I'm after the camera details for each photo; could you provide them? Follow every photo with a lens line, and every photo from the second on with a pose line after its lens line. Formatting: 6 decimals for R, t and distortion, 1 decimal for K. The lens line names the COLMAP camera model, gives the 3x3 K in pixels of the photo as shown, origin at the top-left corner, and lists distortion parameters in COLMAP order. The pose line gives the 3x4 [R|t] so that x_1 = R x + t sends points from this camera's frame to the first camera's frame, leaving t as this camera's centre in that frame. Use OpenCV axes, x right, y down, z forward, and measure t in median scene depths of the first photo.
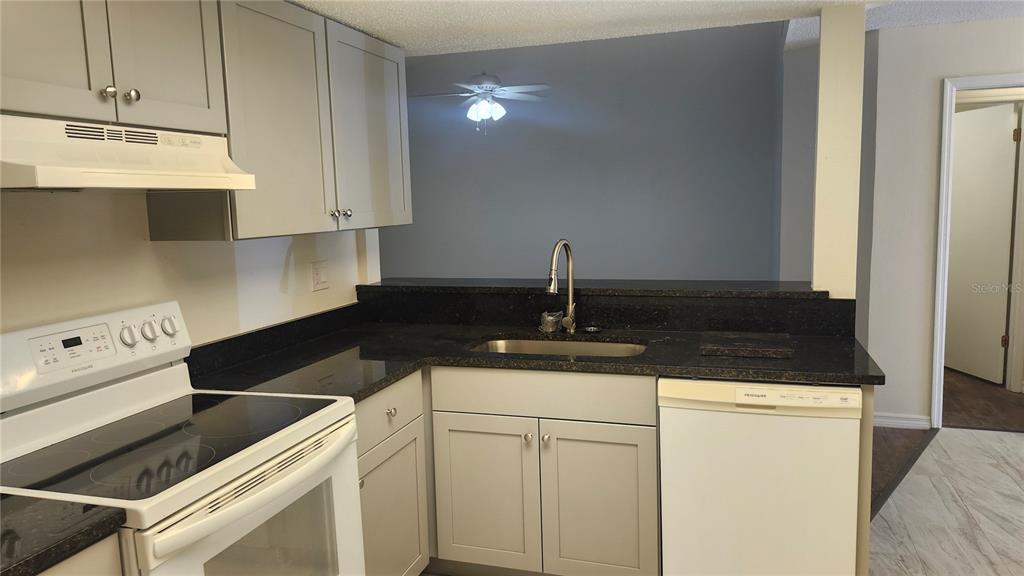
lens RADIAL K [[736.6, 0, 512.1], [0, 736.6, 285.8], [0, 0, 1]] dist [0.088045, -0.108417]
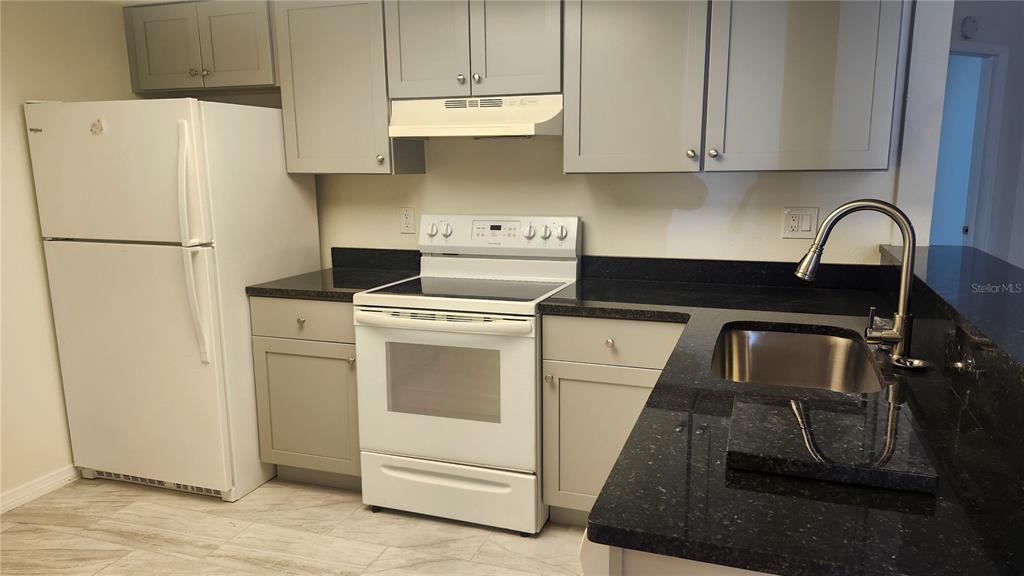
lens RADIAL K [[736.6, 0, 511.7], [0, 736.6, 294.1], [0, 0, 1]] dist [0.088045, -0.108417]
pose [[-0.058834, 0.194944, -0.979048, 1.038458], [-0.111104, 0.973375, 0.200491, -0.112893], [0.992066, 0.120572, -0.035609, 1.056319]]
